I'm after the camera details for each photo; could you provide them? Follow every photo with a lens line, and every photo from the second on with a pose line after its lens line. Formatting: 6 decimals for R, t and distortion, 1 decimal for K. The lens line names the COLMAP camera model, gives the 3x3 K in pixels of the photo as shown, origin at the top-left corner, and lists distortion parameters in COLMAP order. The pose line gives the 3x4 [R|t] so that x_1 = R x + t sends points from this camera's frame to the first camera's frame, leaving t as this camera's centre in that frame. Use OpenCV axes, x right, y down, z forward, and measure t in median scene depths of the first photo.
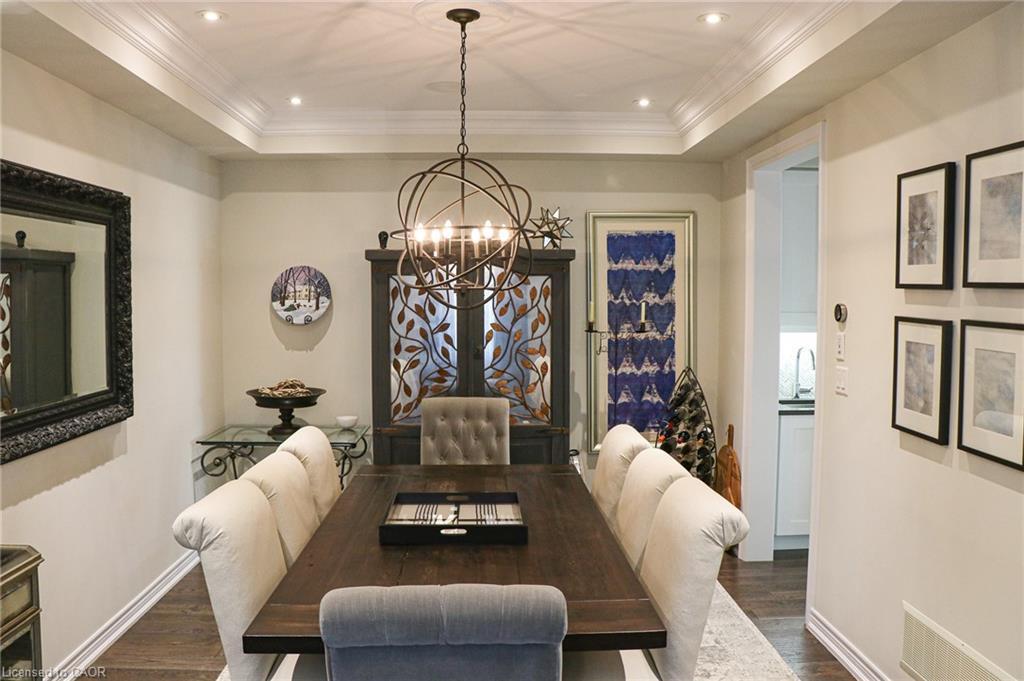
lens RADIAL K [[824.9, 0, 512.0], [0, 824.9, 340.5], [0, 0, 1]] dist [-0.188948, 0.147315]
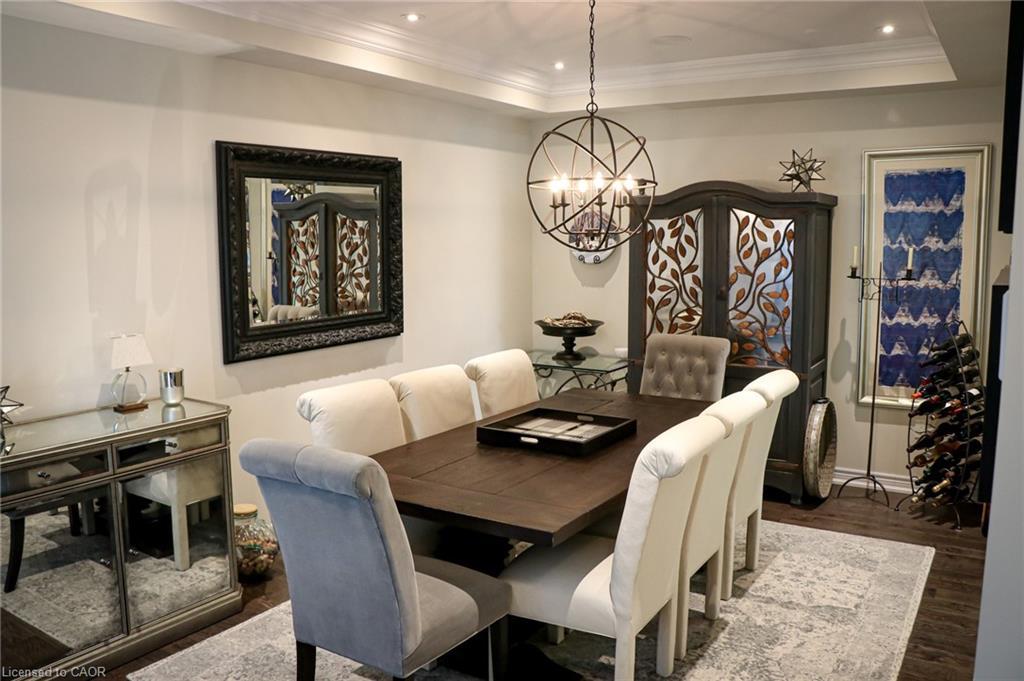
lens RADIAL K [[824.9, 0, 512.0], [0, 824.9, 340.5], [0, 0, 1]] dist [-0.188948, 0.147315]
pose [[0.823948, 0.066152, -0.562791, 0.313856], [-0.025552, 0.996490, 0.079721, -0.001806], [0.566089, -0.051305, 0.822746, 0.007430]]
